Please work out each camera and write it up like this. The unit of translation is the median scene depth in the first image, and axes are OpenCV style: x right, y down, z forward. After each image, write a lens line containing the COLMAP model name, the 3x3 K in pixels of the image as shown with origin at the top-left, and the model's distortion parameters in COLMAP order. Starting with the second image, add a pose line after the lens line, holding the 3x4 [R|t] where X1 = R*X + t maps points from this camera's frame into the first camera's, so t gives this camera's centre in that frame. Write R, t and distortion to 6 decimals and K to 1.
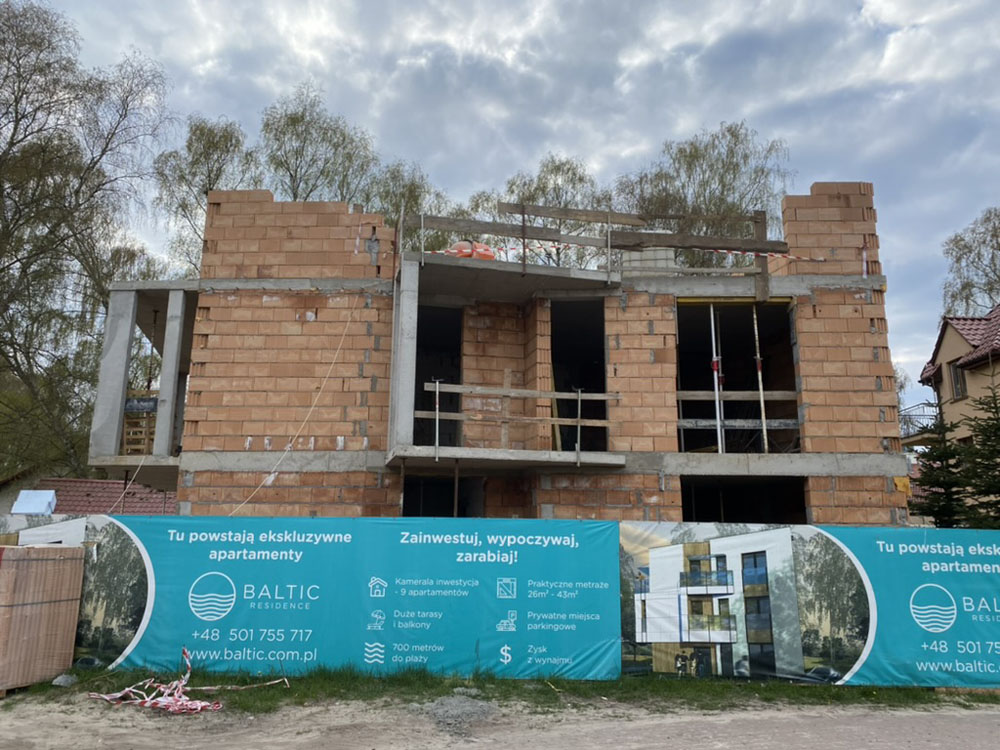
lens RADIAL K [[755.5, 0, 507.2], [0, 755.5, 370.0], [0, 0, 1]] dist [0.046276, -0.034670]
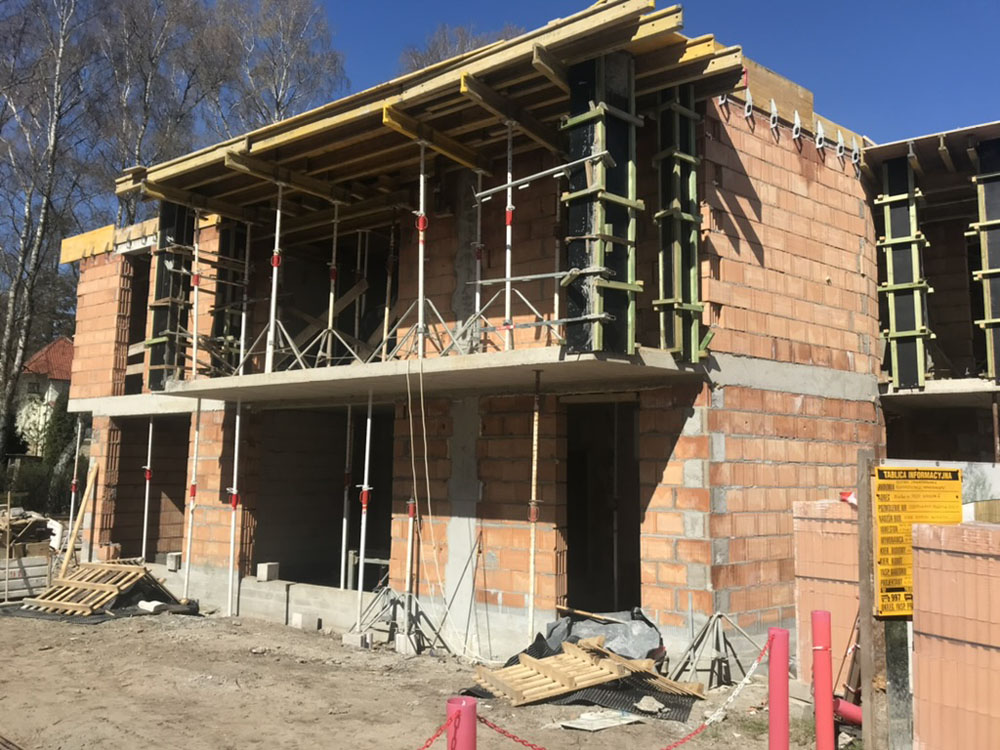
lens RADIAL K [[804.4, 0, 500.8], [0, 804.4, 367.5], [0, 0, 1]] dist [0.042483, -0.002632]
pose [[0.768109, 0.082439, 0.634990, -1.318878], [-0.148993, 0.987469, 0.052027, 0.152538], [-0.622744, -0.134572, 0.770766, 0.828777]]
